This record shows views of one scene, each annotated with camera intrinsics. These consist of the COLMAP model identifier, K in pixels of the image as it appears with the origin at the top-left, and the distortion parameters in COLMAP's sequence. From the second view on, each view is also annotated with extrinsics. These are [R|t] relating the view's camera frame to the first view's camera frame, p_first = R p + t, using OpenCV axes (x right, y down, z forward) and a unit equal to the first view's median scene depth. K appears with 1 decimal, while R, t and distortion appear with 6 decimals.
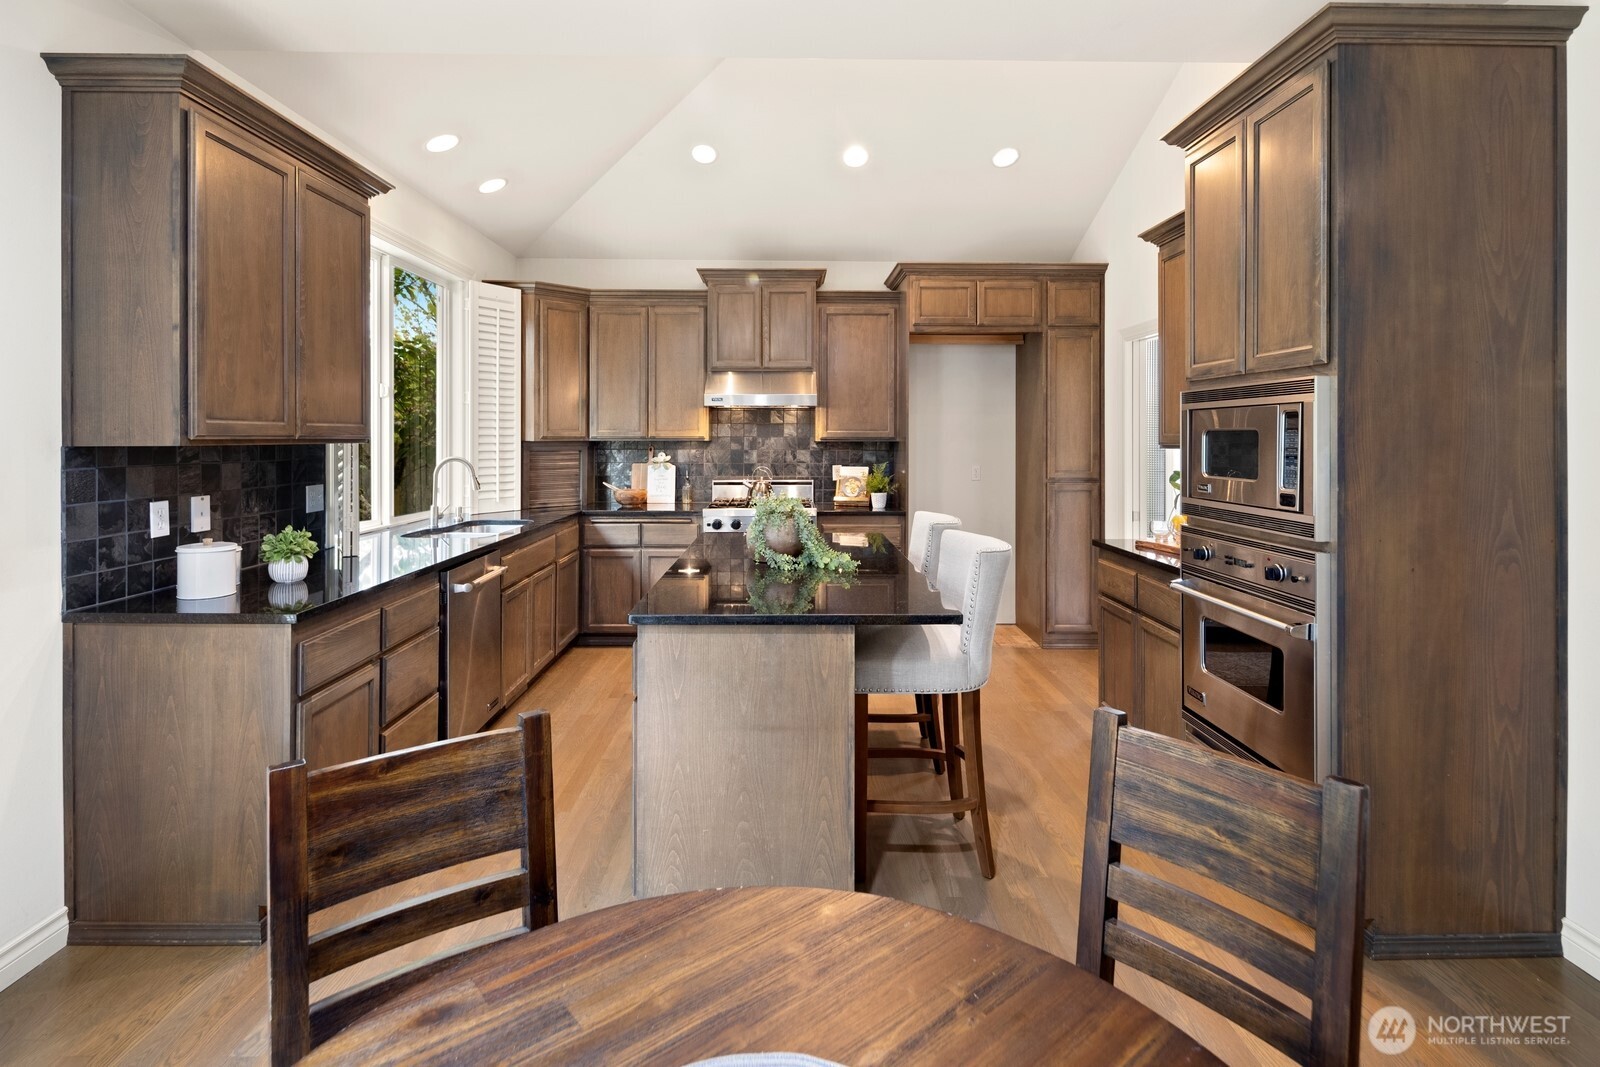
lens RADIAL K [[779.2, 0, 800.7], [0, 779.2, 435.6], [0, 0, 1]] dist [0.001008, -0.000763]
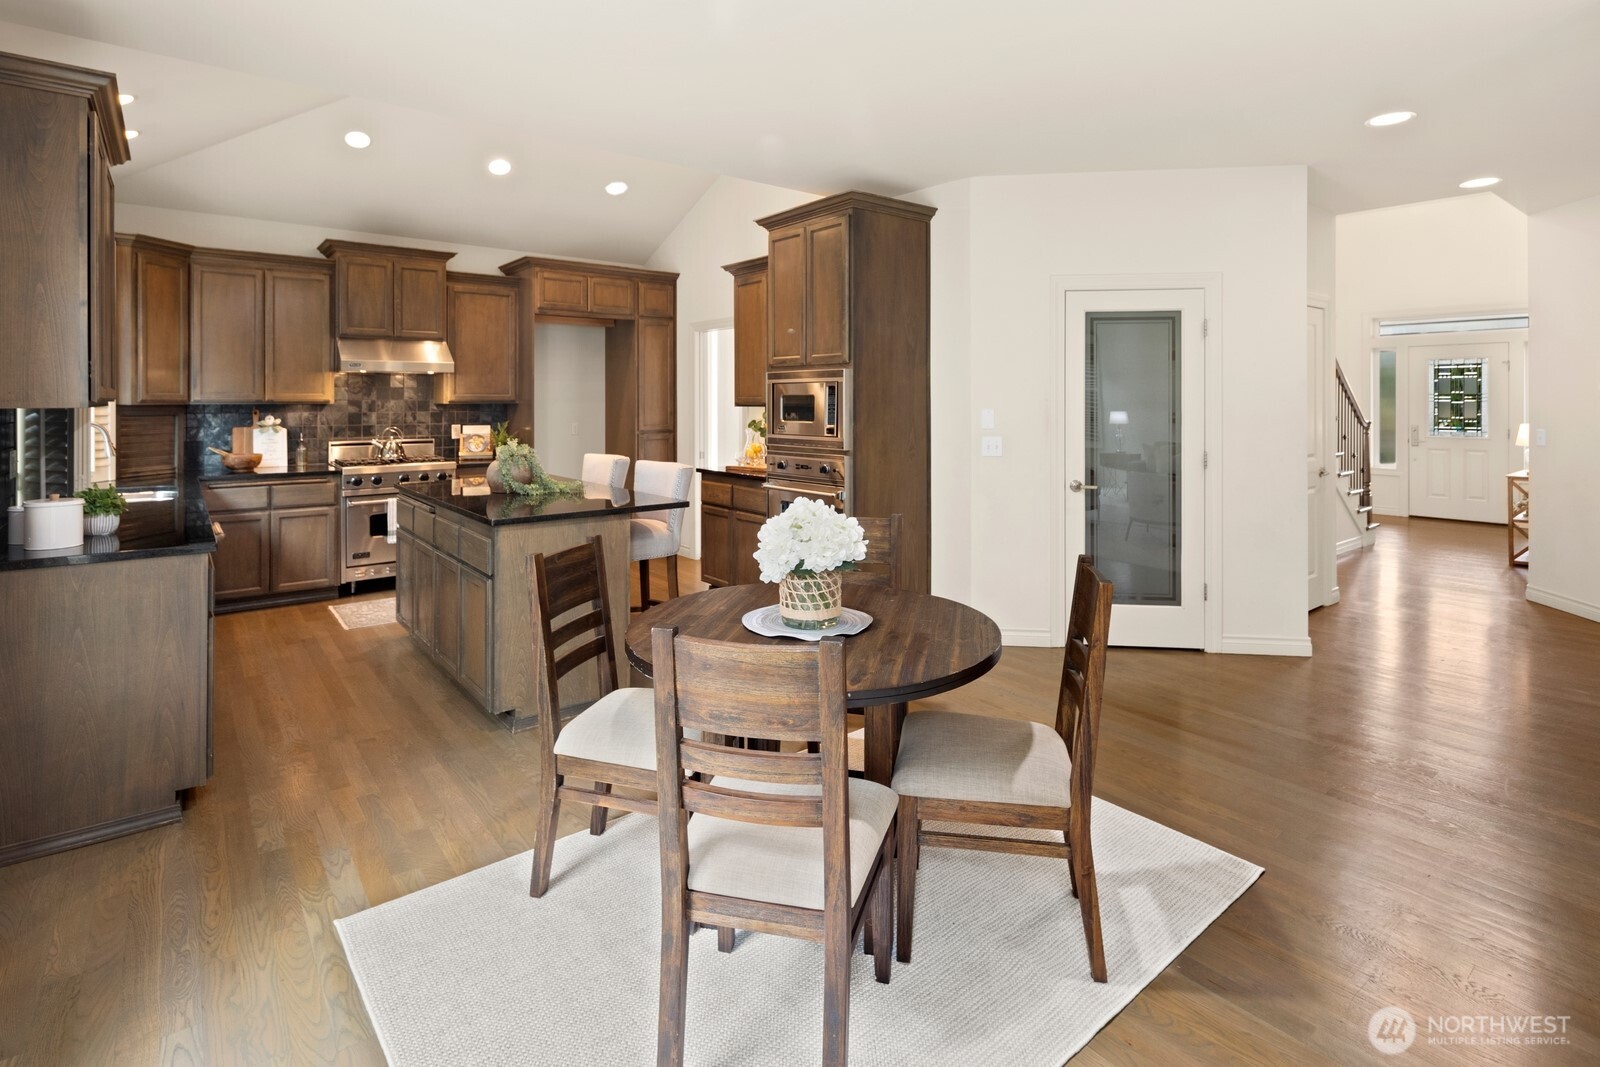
lens RADIAL K [[779.9, 0, 801.0], [0, 779.9, 399.2], [0, 0, 1]] dist [0.000945, -0.000376]
pose [[0.793639, -0.001512, 0.608387, -0.270558], [0.001030, 0.999999, 0.001141, 0.000137], [-0.608388, -0.000279, 0.793639, -0.220466]]
